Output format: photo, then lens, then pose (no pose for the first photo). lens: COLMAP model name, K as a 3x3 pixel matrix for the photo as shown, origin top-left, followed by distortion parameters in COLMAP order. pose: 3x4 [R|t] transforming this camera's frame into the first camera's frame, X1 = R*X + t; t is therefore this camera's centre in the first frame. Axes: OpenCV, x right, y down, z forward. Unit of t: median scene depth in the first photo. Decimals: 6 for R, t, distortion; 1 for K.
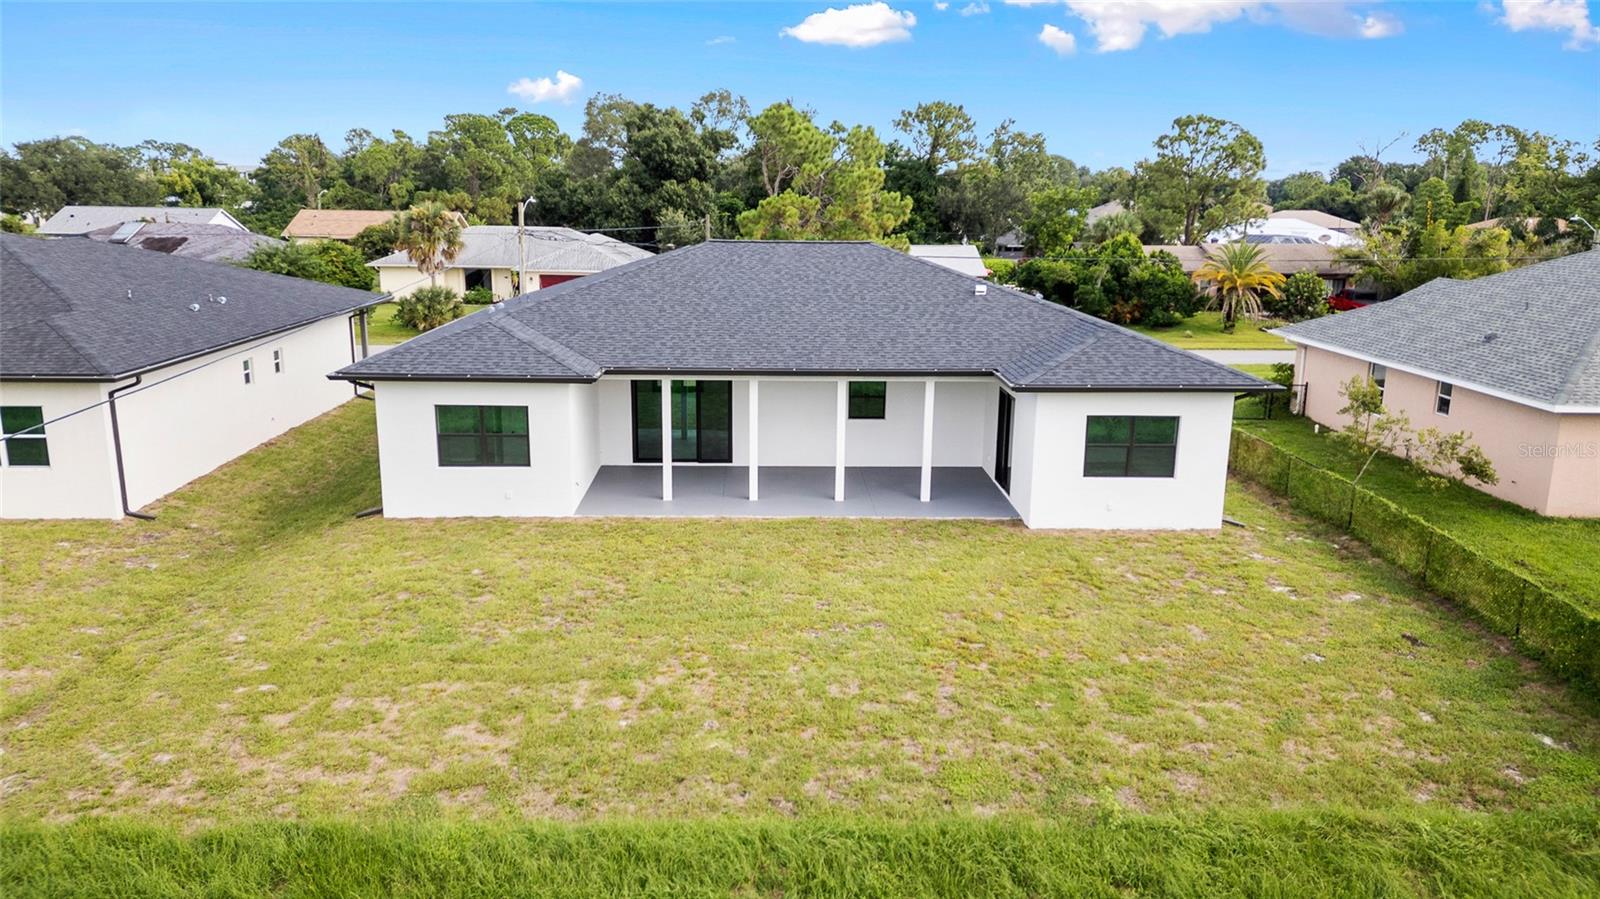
lens RADIAL K [[1135.4, 0, 800.1], [0, 1135.4, 441.9], [0, 0, 1]] dist [0.064891, -0.066781]
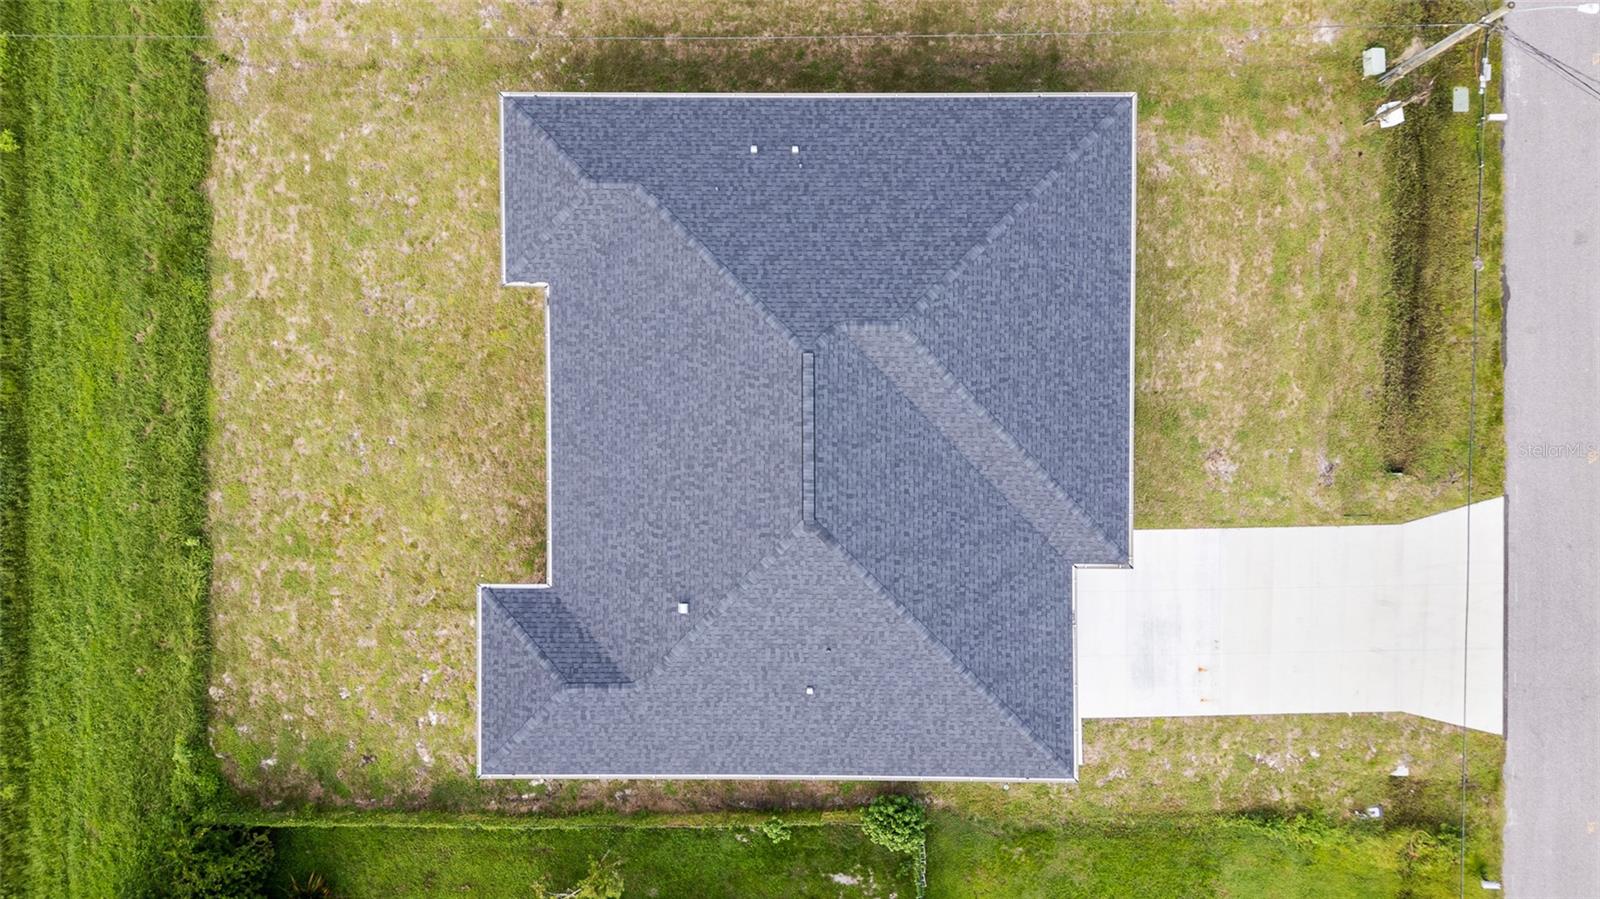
lens RADIAL K [[1135.4, 0, 800.1], [0, 1135.4, 441.9], [0, 0, 1]] dist [0.064891, -0.066781]
pose [[-0.040117, 0.999104, 0.013470, -0.034198], [-0.208754, -0.021564, 0.977730, -2.049471], [0.977145, 0.036411, 0.209432, 1.477968]]
